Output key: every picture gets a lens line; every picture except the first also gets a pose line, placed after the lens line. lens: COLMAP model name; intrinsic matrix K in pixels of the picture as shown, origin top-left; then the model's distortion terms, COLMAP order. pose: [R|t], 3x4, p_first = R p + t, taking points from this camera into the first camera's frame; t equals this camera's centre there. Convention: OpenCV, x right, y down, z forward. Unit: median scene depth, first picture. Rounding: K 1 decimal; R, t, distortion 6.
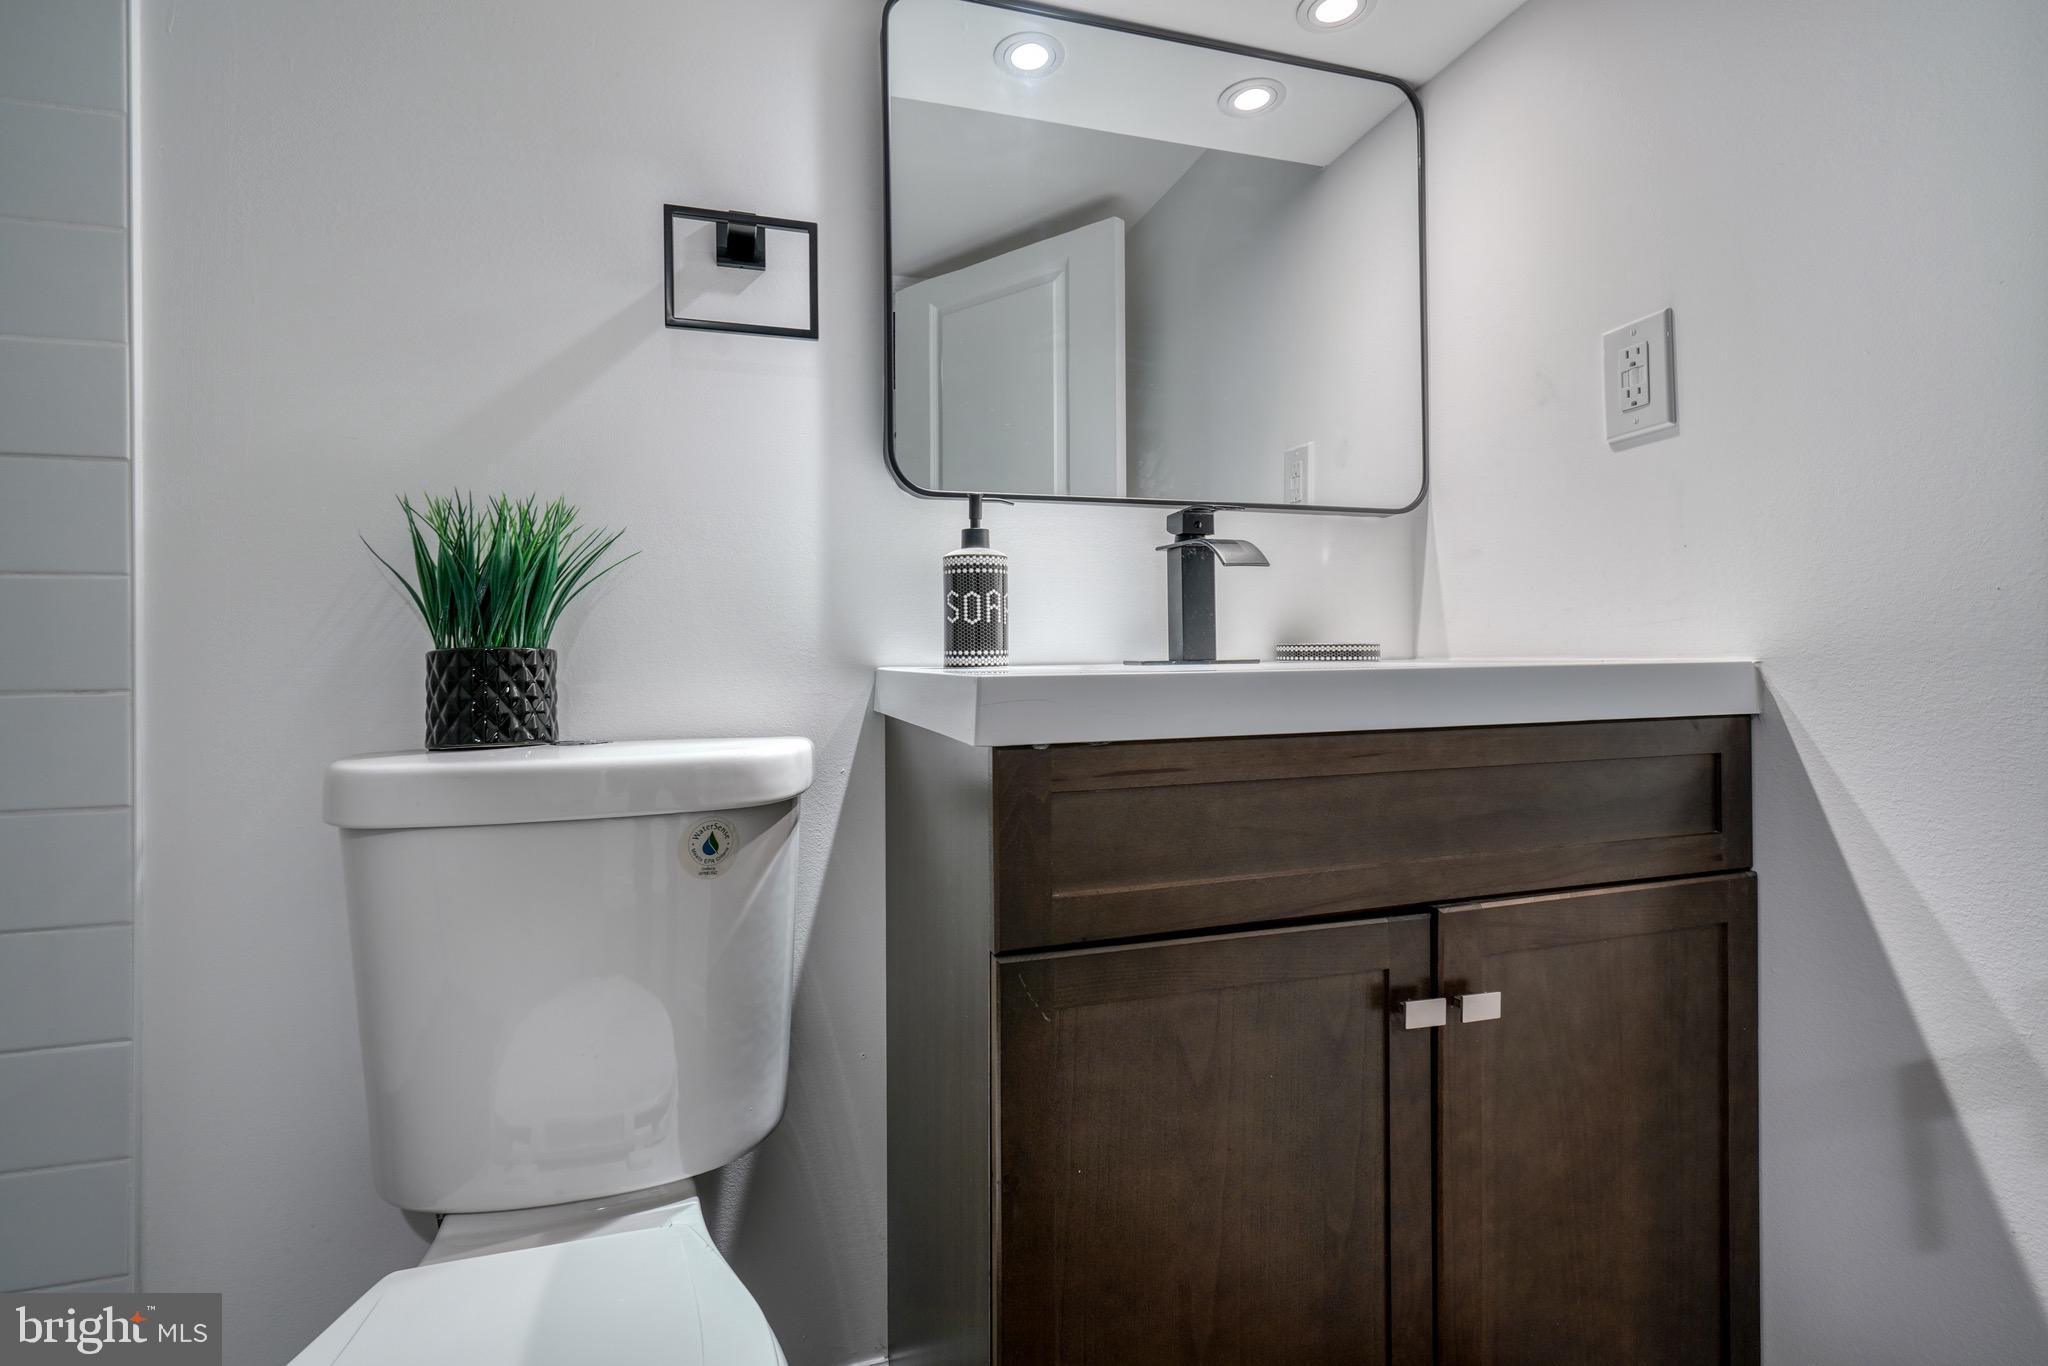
lens RADIAL K [[942.7, 0, 1004.8], [0, 942.7, 663.1], [0, 0, 1]] dist [-0.017340, 0.014837]
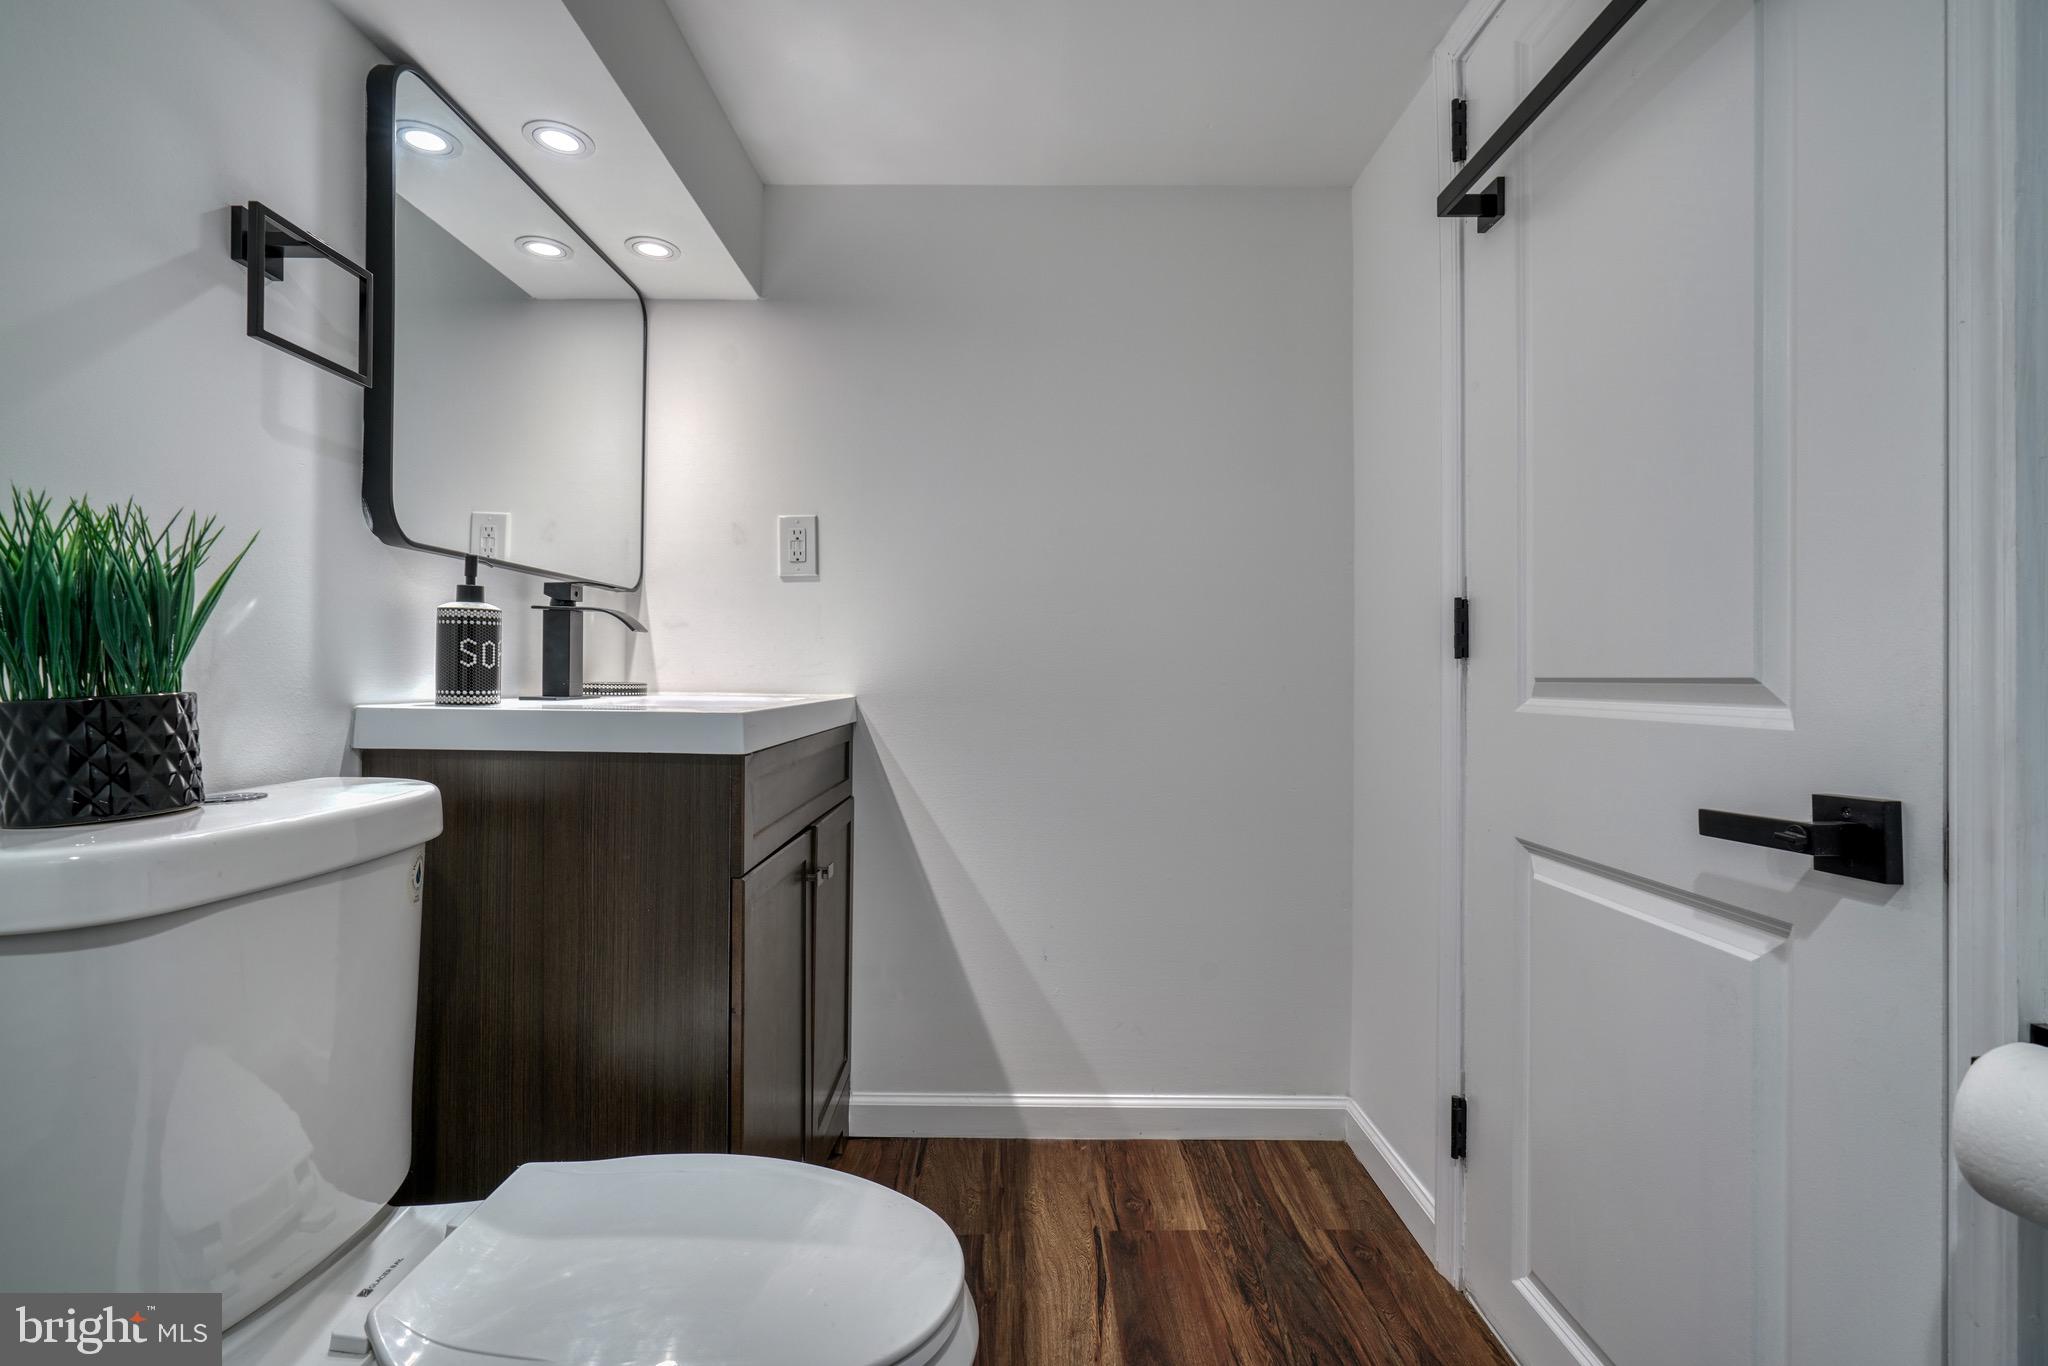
lens RADIAL K [[922.0, 0, 1002.3], [0, 922.0, 675.3], [0, 0, 1]] dist [-0.002762, 0.000519]
pose [[0.319139, 0.014970, 0.947590, -0.899940], [-0.009050, 0.999878, -0.012748, -0.023270], [-0.947665, -0.004507, 0.319236, 0.018426]]
